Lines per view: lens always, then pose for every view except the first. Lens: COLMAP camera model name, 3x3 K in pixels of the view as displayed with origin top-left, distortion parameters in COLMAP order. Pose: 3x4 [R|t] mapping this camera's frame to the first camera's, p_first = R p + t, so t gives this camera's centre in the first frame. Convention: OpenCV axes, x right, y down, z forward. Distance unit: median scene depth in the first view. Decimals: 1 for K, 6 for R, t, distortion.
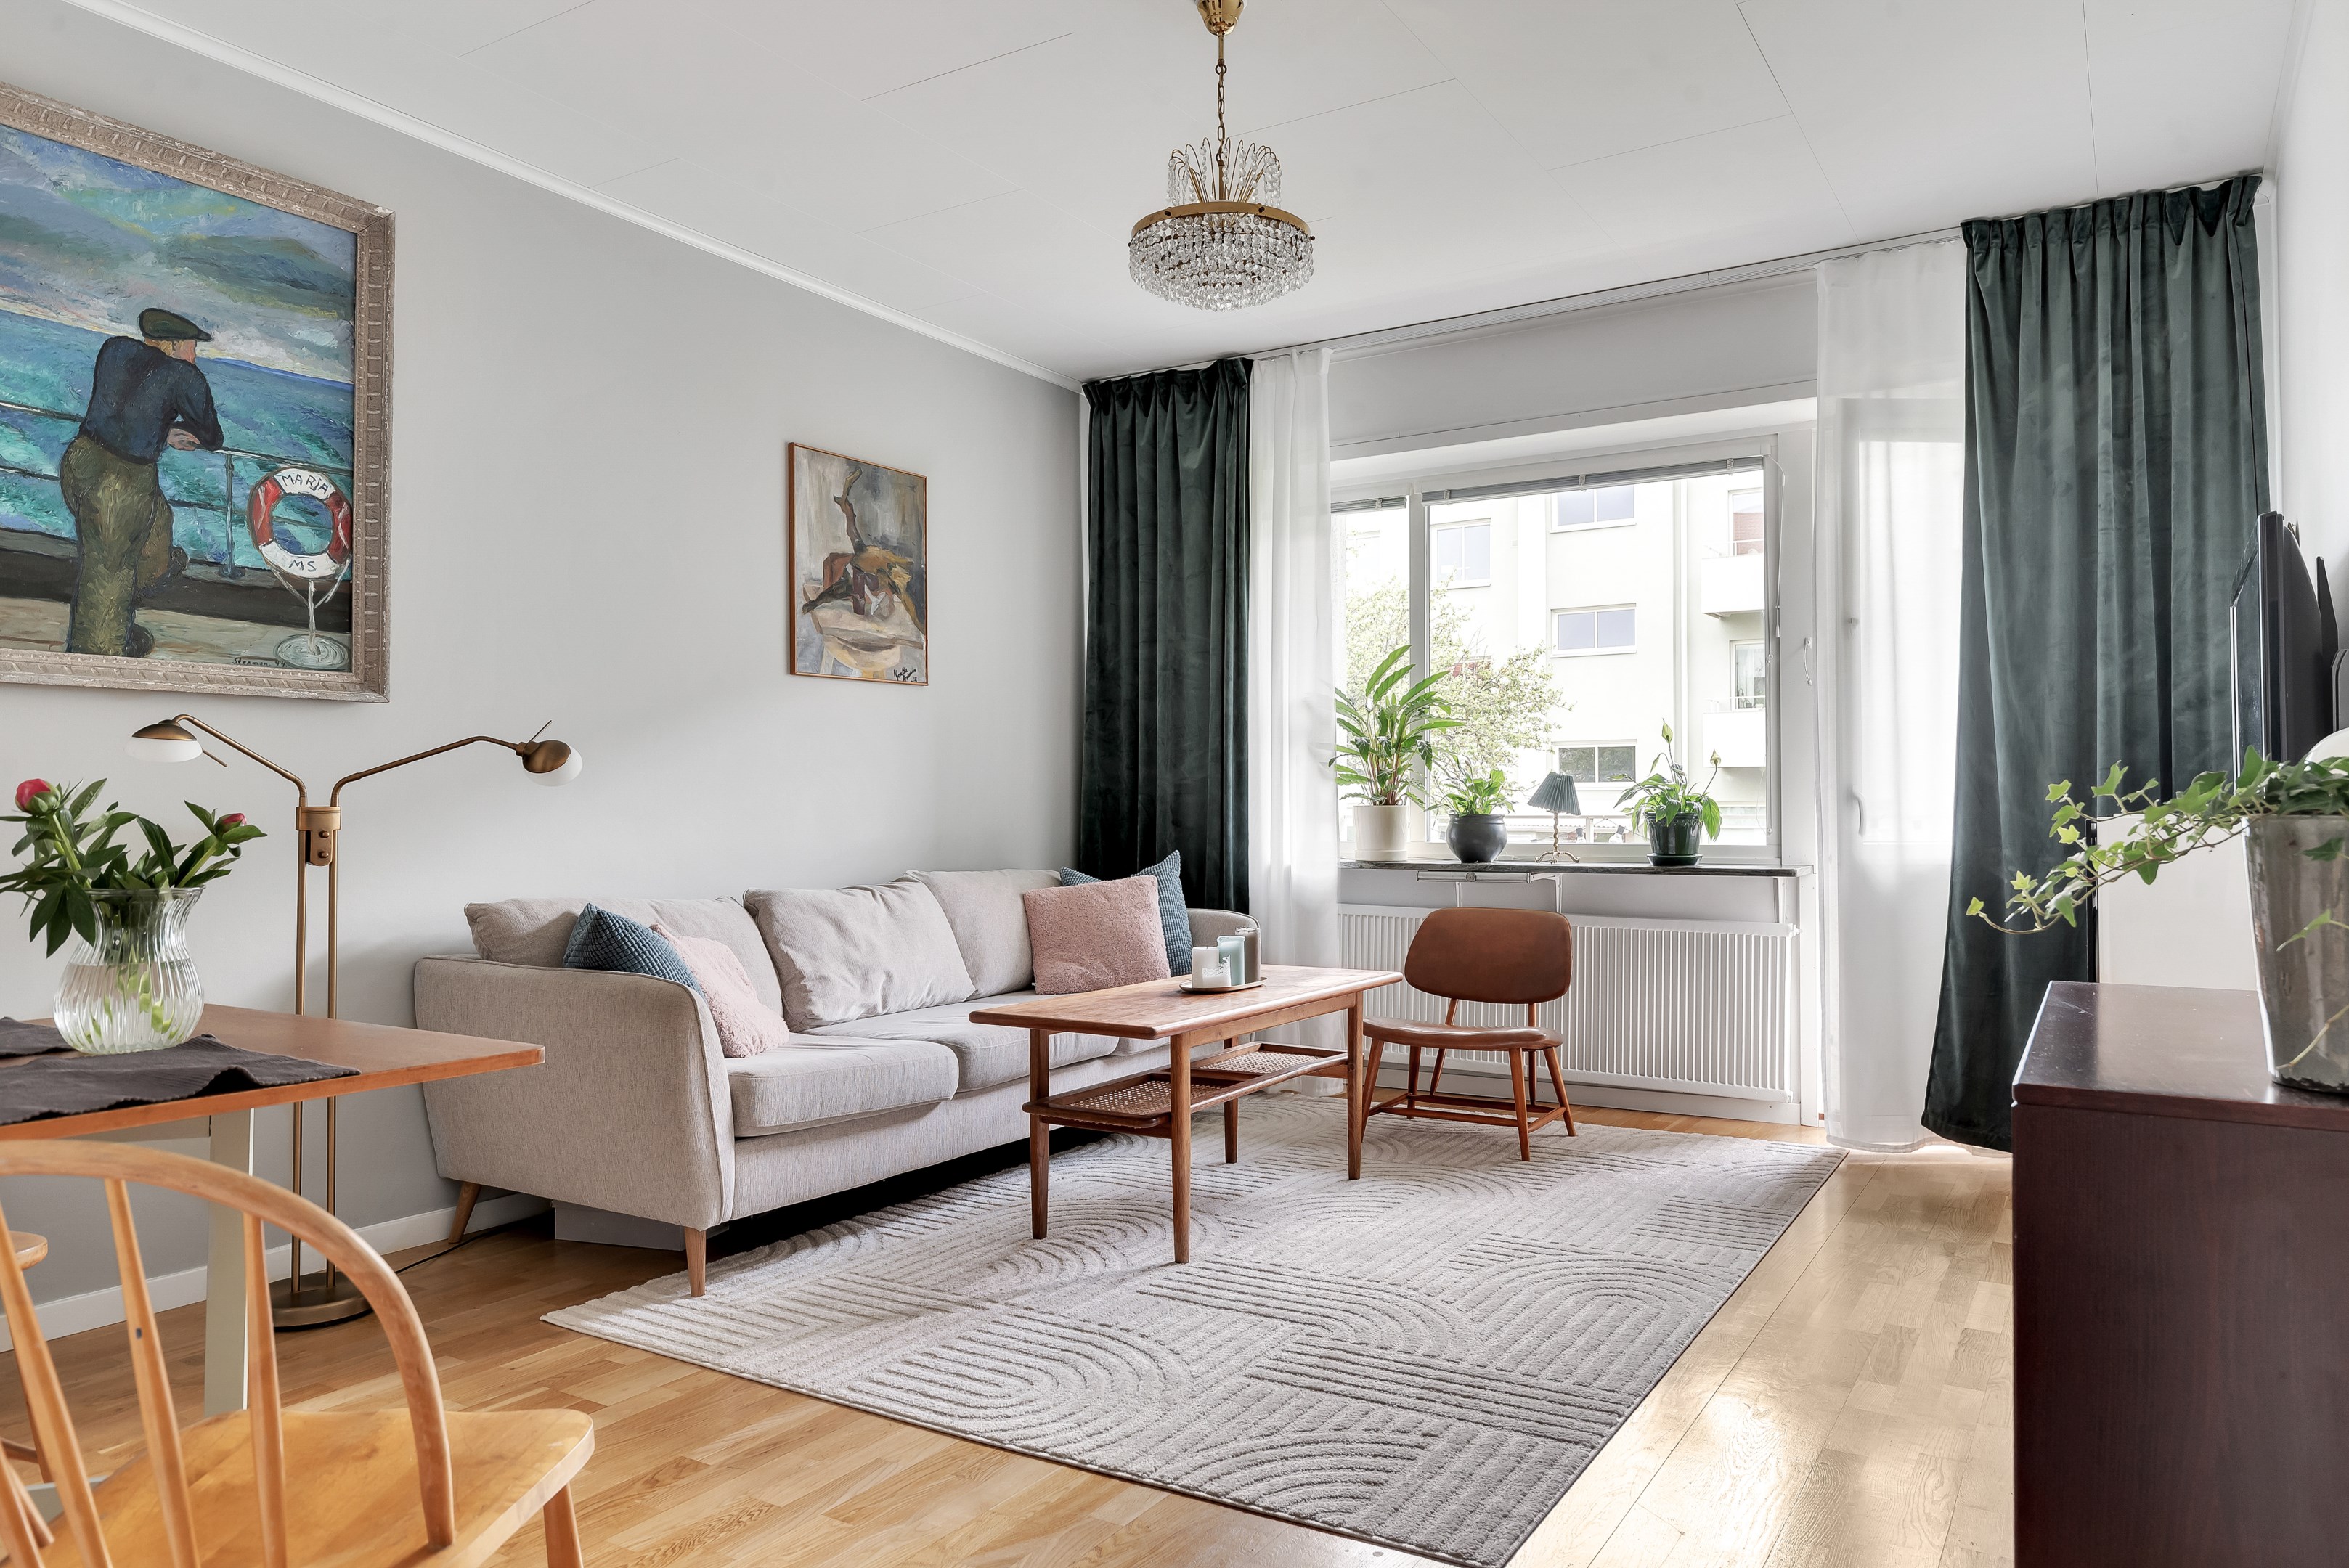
lens RADIAL K [[1555.3, 0, 1175.3], [0, 1555.3, 787.5], [0, 0, 1]] dist [-0.002095, 0.002143]
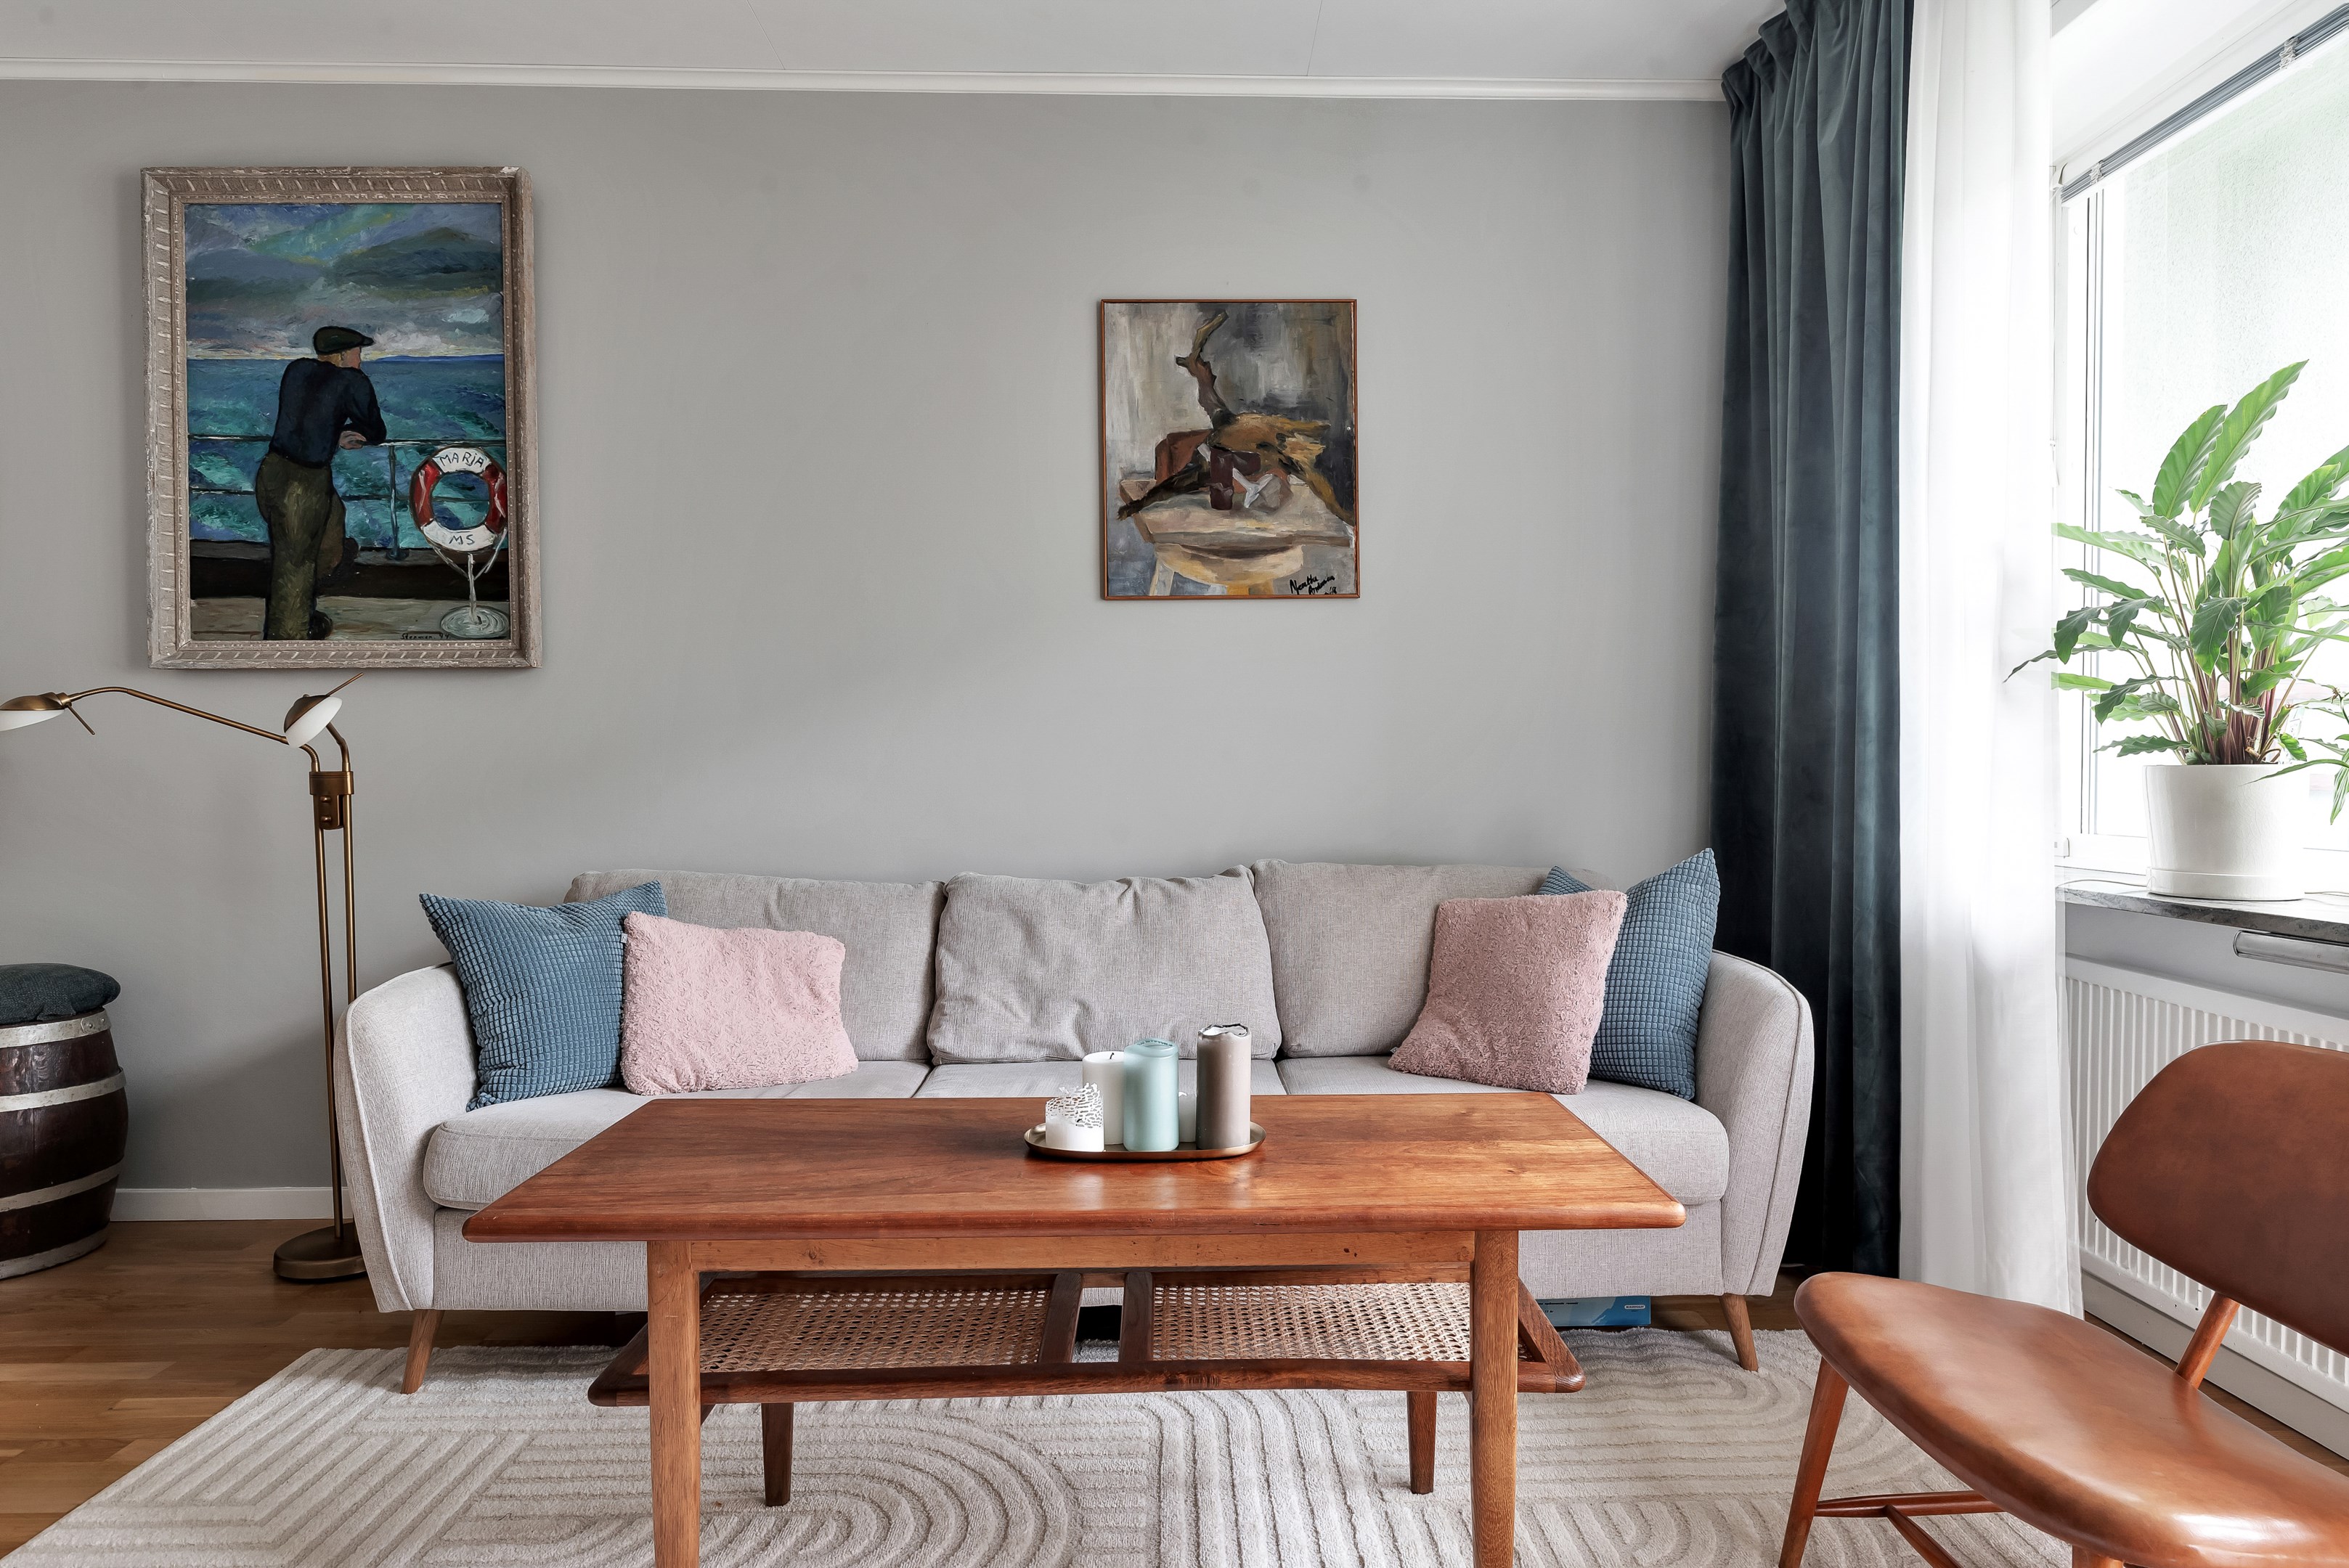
lens RADIAL K [[1297.9, 0, 1189.3], [0, 1297.9, 780.8], [0, 0, 1]] dist [-0.001005, 0.000162]
pose [[0.553722, 0.008351, -0.832660, 0.433580], [0.012246, 0.999760, 0.018171, 0.008955], [0.832612, -0.020258, 0.553486, 0.917268]]
